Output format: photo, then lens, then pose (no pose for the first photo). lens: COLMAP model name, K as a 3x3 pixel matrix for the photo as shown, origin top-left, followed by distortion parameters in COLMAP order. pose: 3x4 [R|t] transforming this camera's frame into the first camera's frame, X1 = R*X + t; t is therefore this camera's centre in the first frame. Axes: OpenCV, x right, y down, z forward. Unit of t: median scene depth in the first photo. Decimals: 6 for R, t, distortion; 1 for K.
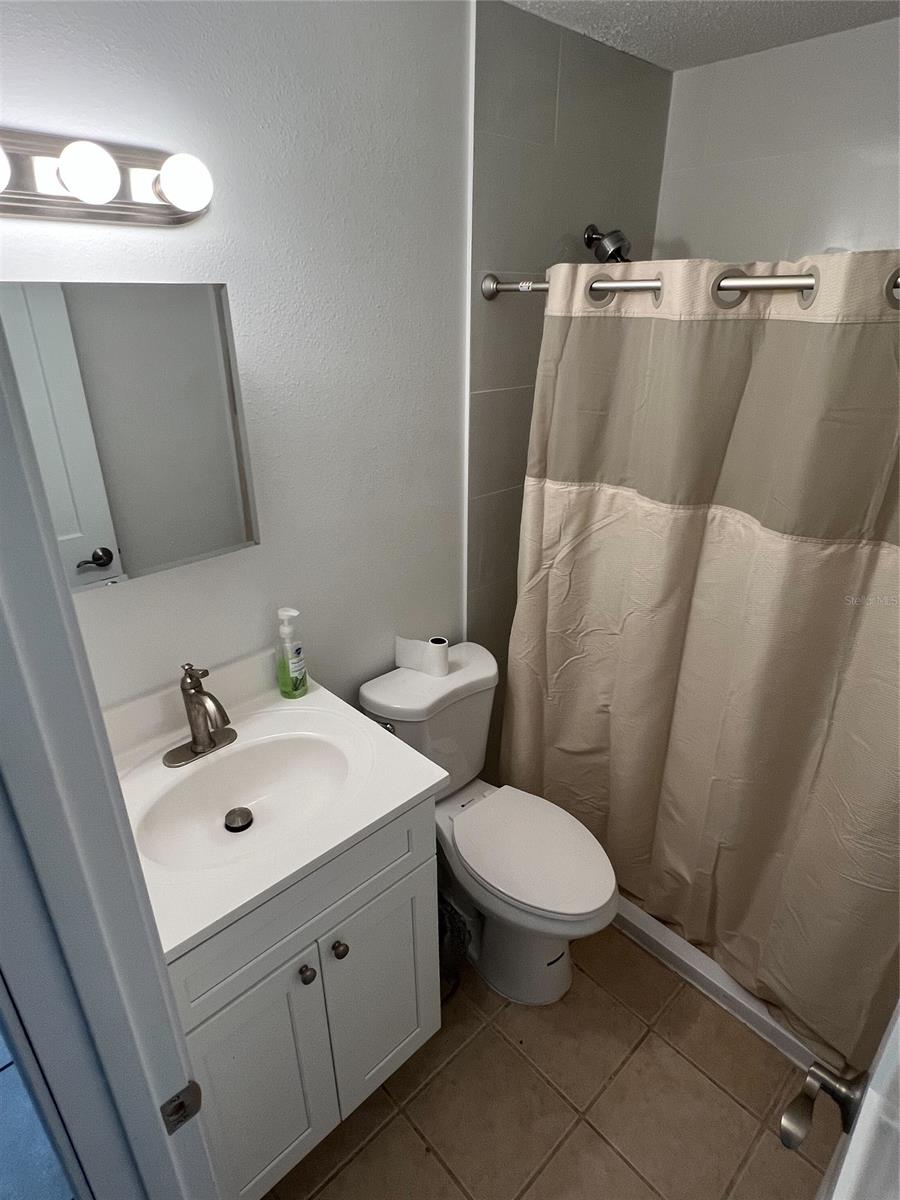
lens RADIAL K [[655.9, 0, 451.9], [0, 655.9, 596.5], [0, 0, 1]] dist [-0.002661, 0.000976]
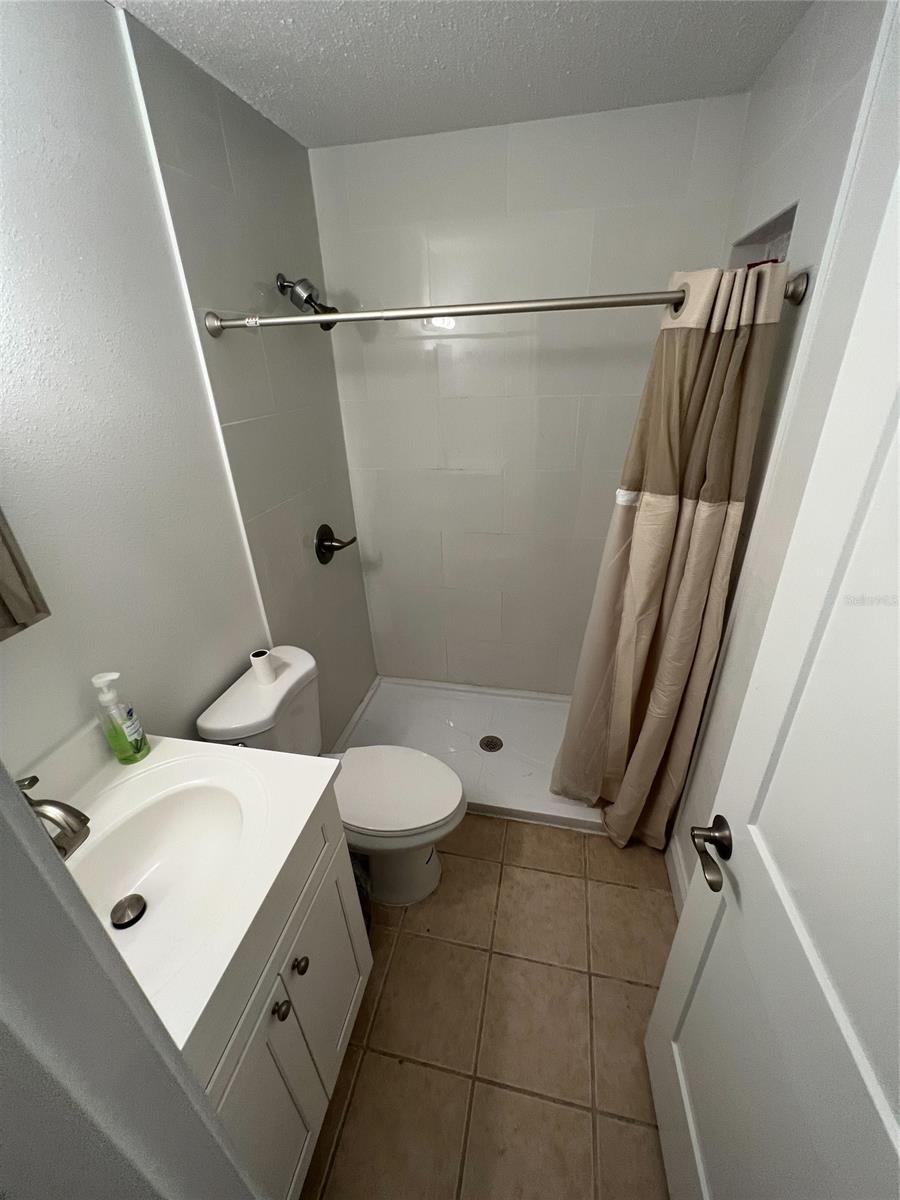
lens RADIAL K [[477.5, 0, 454.0], [0, 477.5, 597.8], [0, 0, 1]] dist [-0.000232, -0.000579]
pose [[0.822908, -0.283078, 0.492635, -0.143270], [0.267429, 0.957976, 0.103752, -0.021639], [-0.501302, 0.046367, 0.864029, 0.165496]]
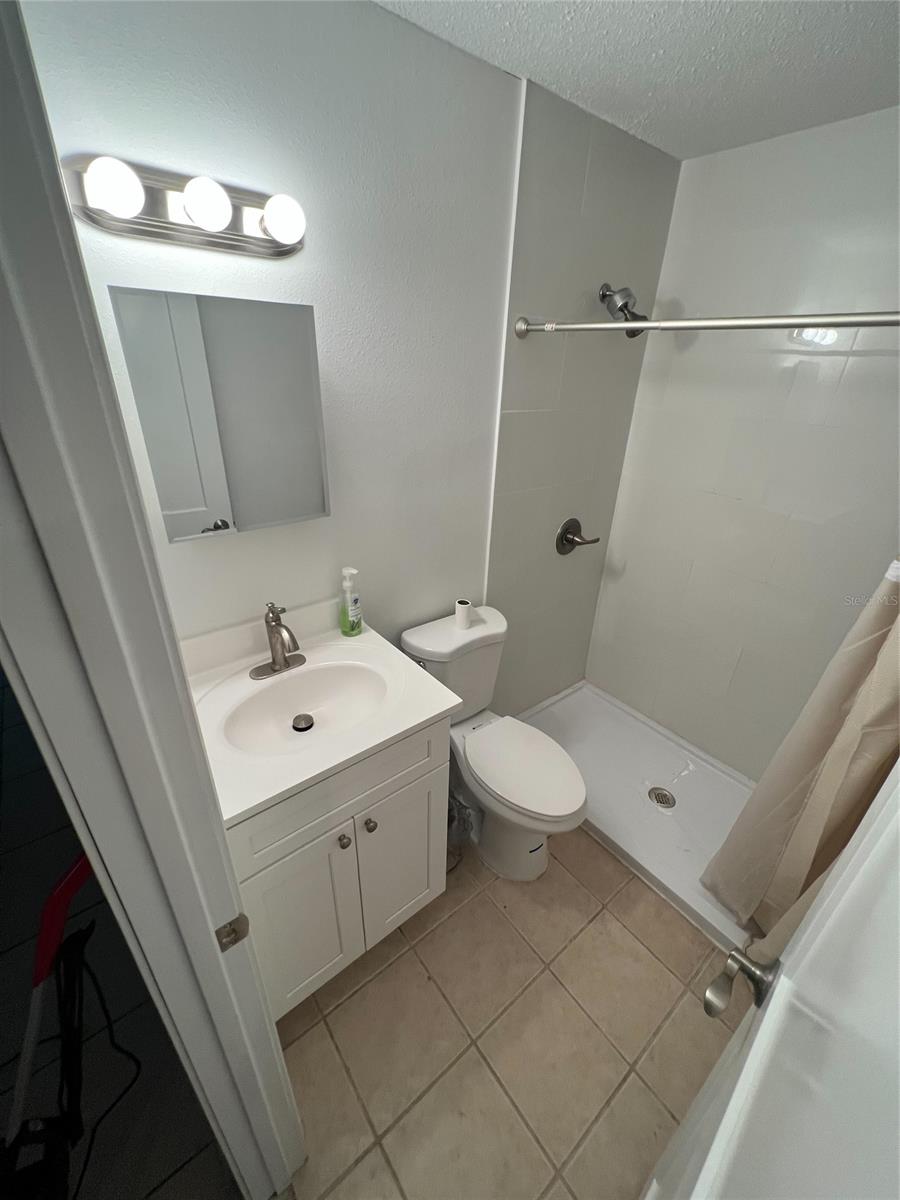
lens RADIAL K [[477.5, 0, 454.2], [0, 477.5, 597.8], [0, 0, 1]] dist [-0.000232, -0.000579]
pose [[0.996289, 0.067508, -0.053401, 0.013536], [-0.065628, 0.997187, 0.036212, 0.029712], [0.055695, -0.032573, 0.997916, 0.053802]]
